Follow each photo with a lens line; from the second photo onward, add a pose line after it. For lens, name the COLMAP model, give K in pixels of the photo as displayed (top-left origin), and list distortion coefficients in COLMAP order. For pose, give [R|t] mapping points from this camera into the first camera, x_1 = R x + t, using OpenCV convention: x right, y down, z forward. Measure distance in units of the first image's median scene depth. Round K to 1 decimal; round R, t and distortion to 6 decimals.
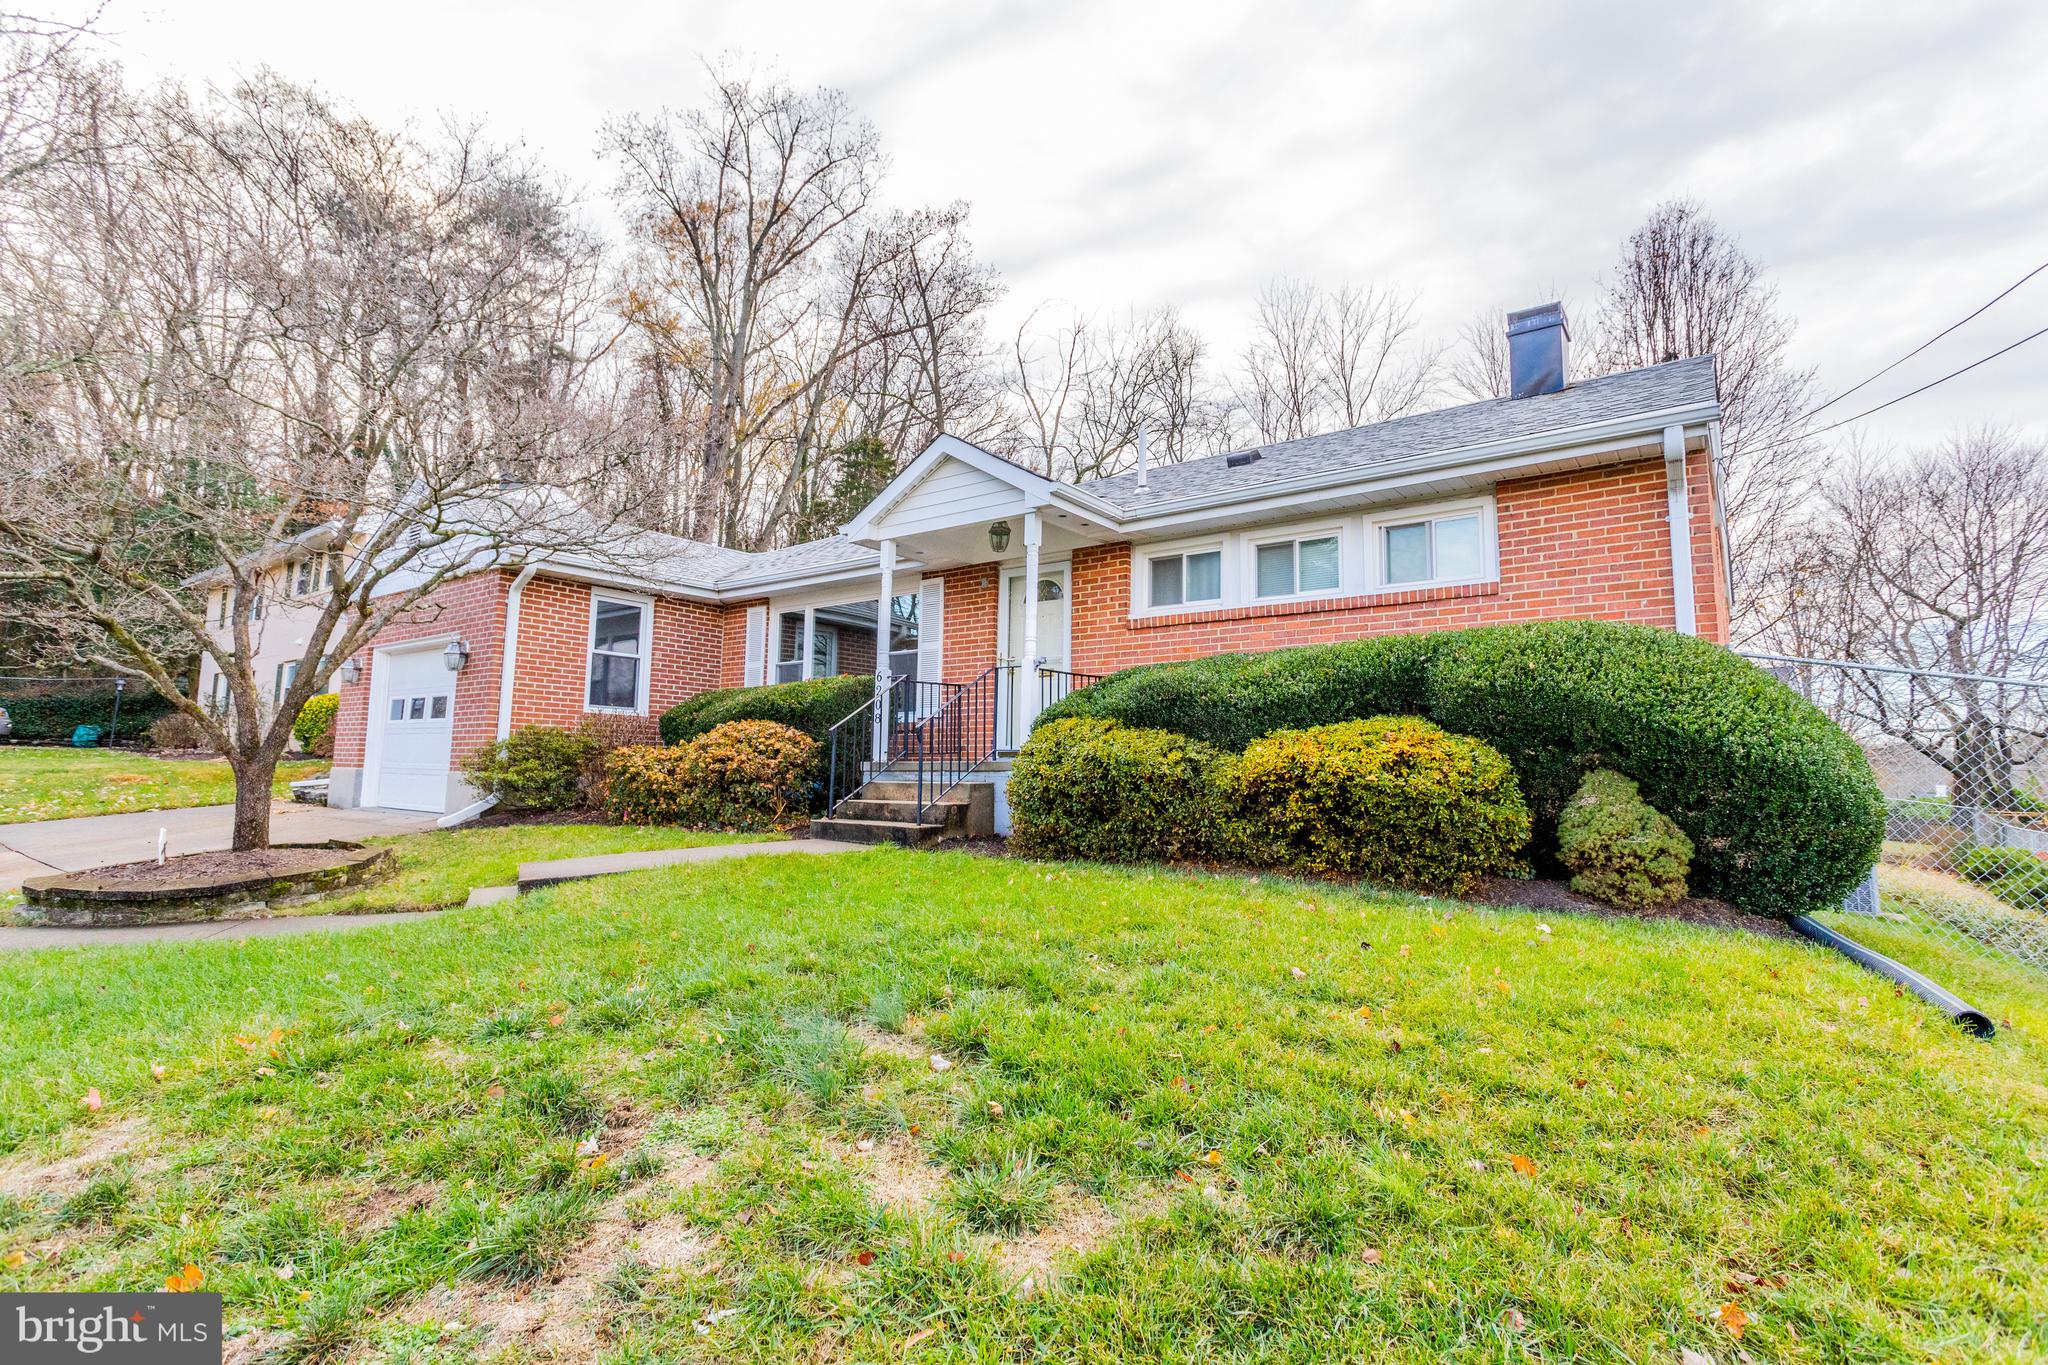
lens RADIAL K [[937.0, 0, 1024.0], [0, 937.0, 682.5], [0, 0, 1]] dist [0.003717, 0.000793]
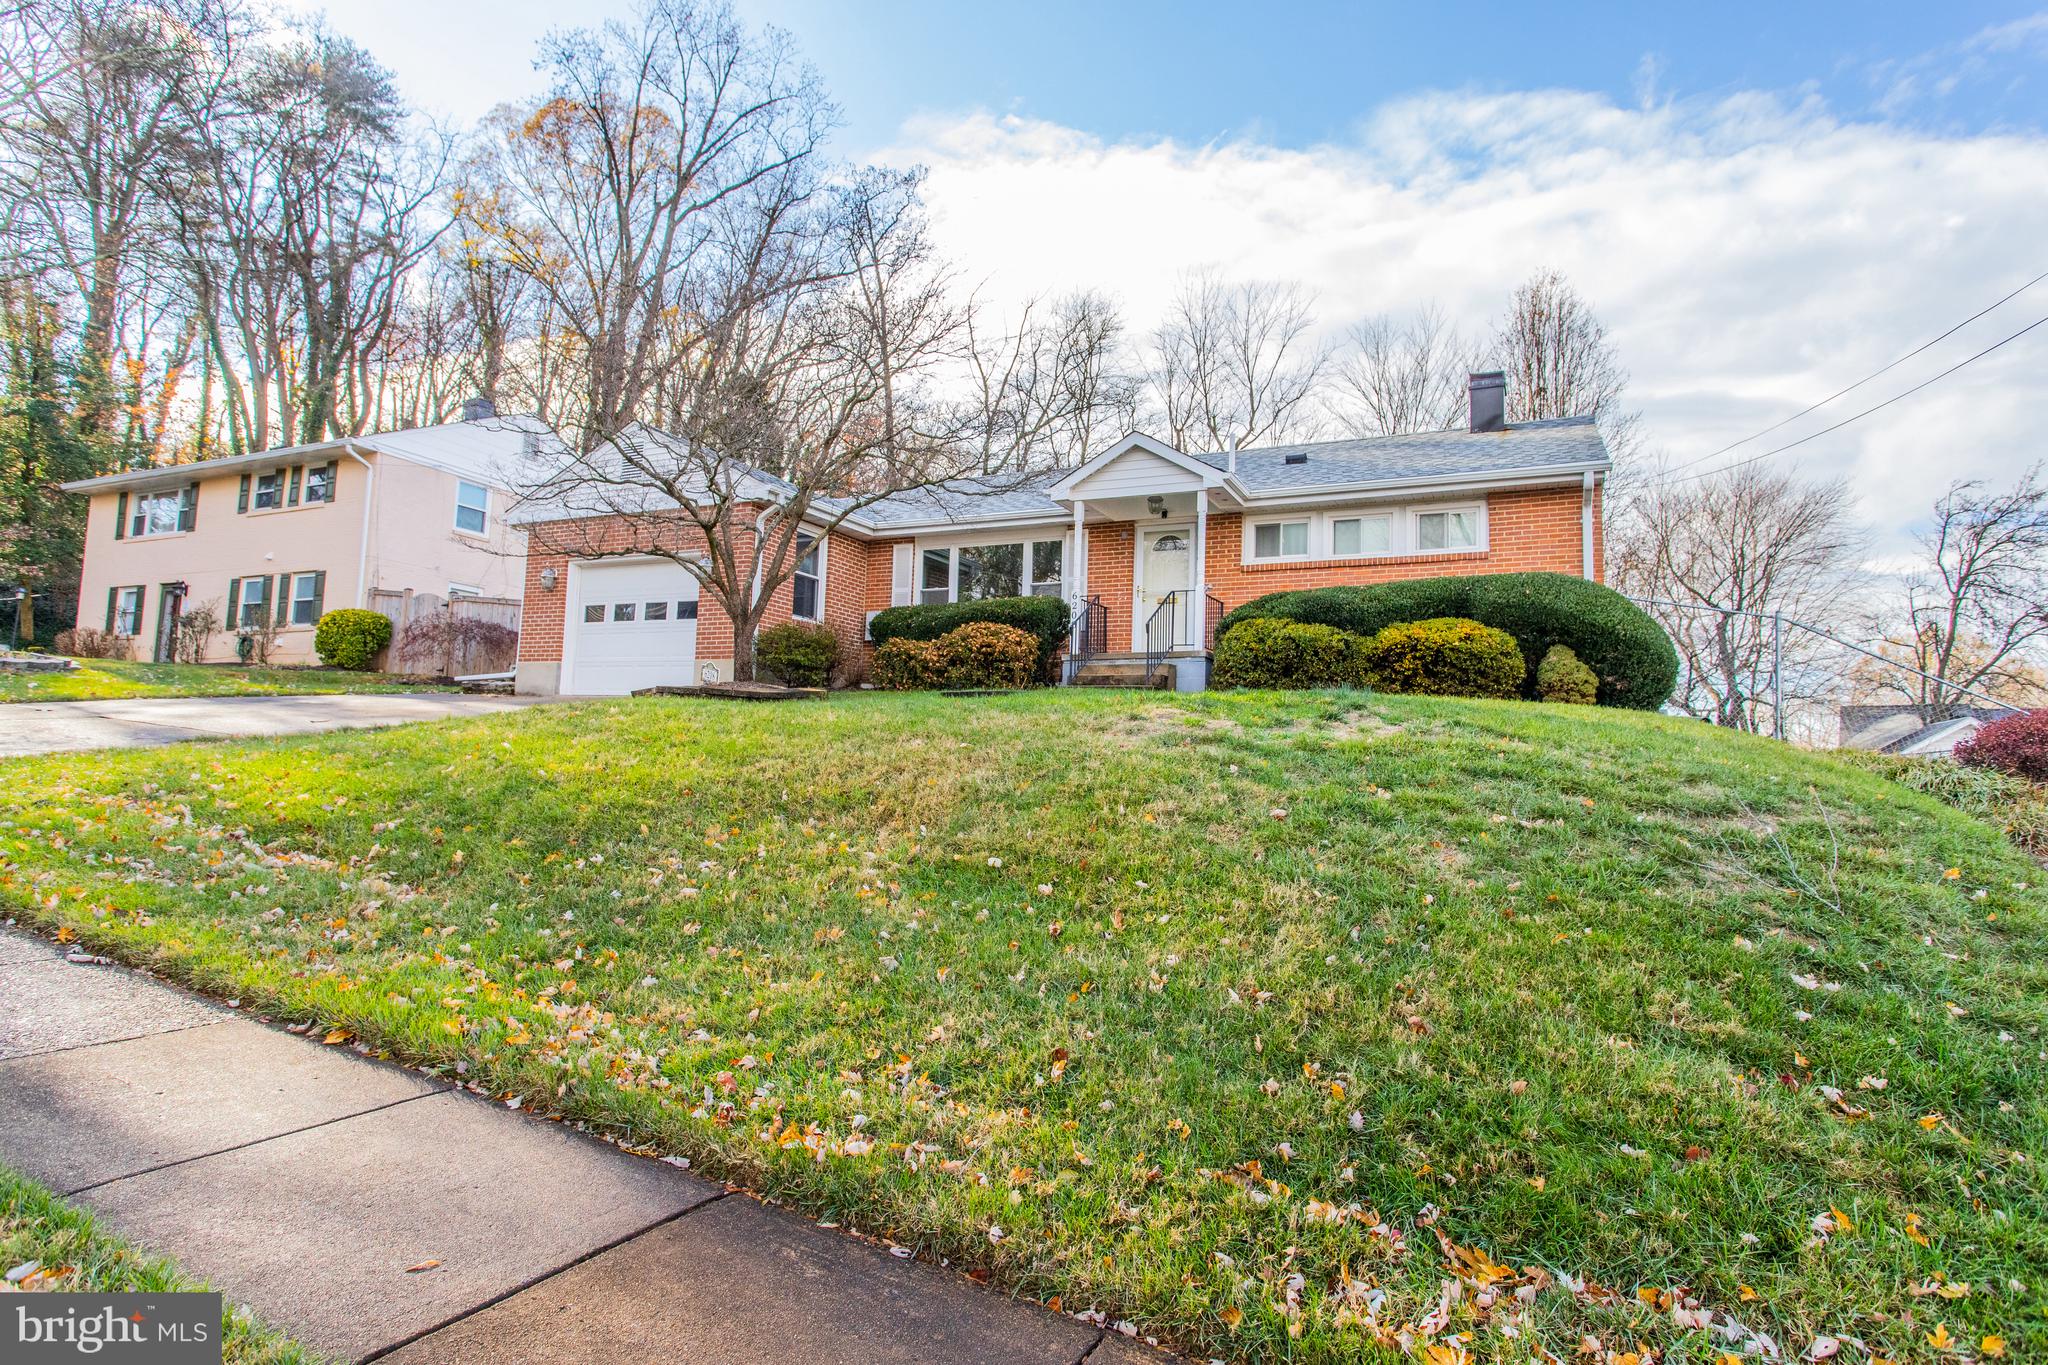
lens RADIAL K [[1047.7, 0, 1024.0], [0, 1047.7, 682.5], [0, 0, 1]] dist [-0.001679, -0.000429]
pose [[0.981442, 0.032373, 0.189007, -0.551662], [-0.036538, 0.999159, 0.018594, 0.103403], [-0.188246, -0.025155, 0.981800, -0.587103]]
